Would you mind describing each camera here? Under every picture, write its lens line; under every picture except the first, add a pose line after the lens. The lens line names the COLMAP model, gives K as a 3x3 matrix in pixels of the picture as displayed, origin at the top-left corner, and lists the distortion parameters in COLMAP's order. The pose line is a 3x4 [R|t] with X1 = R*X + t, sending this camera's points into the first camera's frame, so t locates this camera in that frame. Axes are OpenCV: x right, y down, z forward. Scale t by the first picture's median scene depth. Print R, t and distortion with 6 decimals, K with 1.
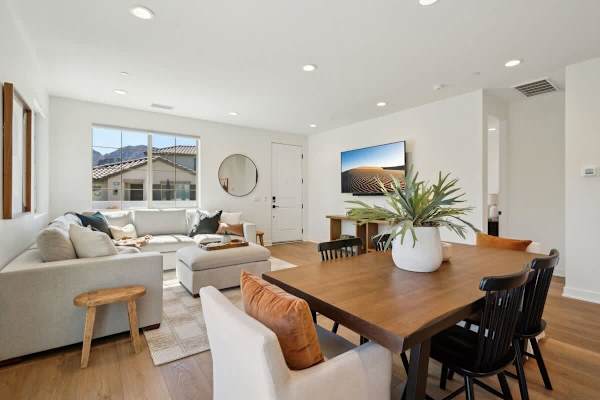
lens RADIAL K [[280.0, 0, 300.1], [0, 280.0, 196.6], [0, 0, 1]] dist [-0.002458, 0.000020]
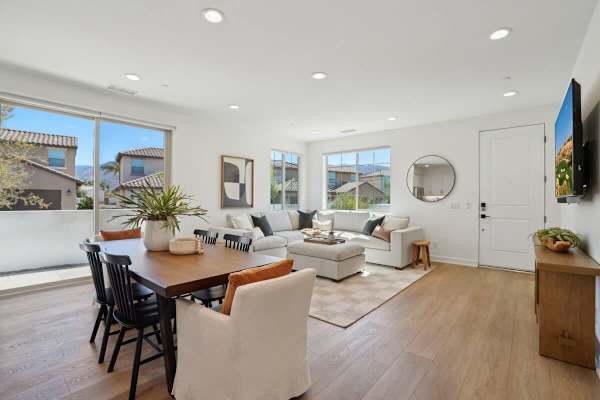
lens RADIAL K [[280.0, 0, 300.1], [0, 280.0, 196.6], [0, 0, 1]] dist [-0.002458, 0.000020]
pose [[0.249149, -0.006016, -0.968446, 0.656331], [-0.010238, 0.999908, -0.008845, -0.006935], [0.968411, 0.012119, 0.249065, 0.445461]]
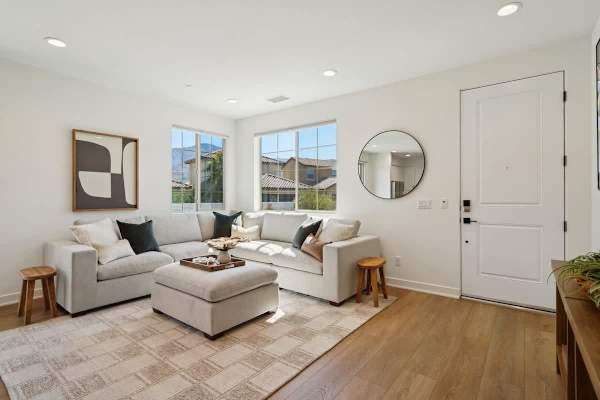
lens RADIAL K [[302.9, 0, 290.2], [0, 302.9, 192.5], [0, 0, 1]] dist [0.028141, -0.000248]
pose [[0.271974, -0.012351, -0.962225, 0.431803], [-0.003927, 0.999895, -0.013944, -0.005762], [0.962297, 0.007571, 0.271897, 0.730665]]
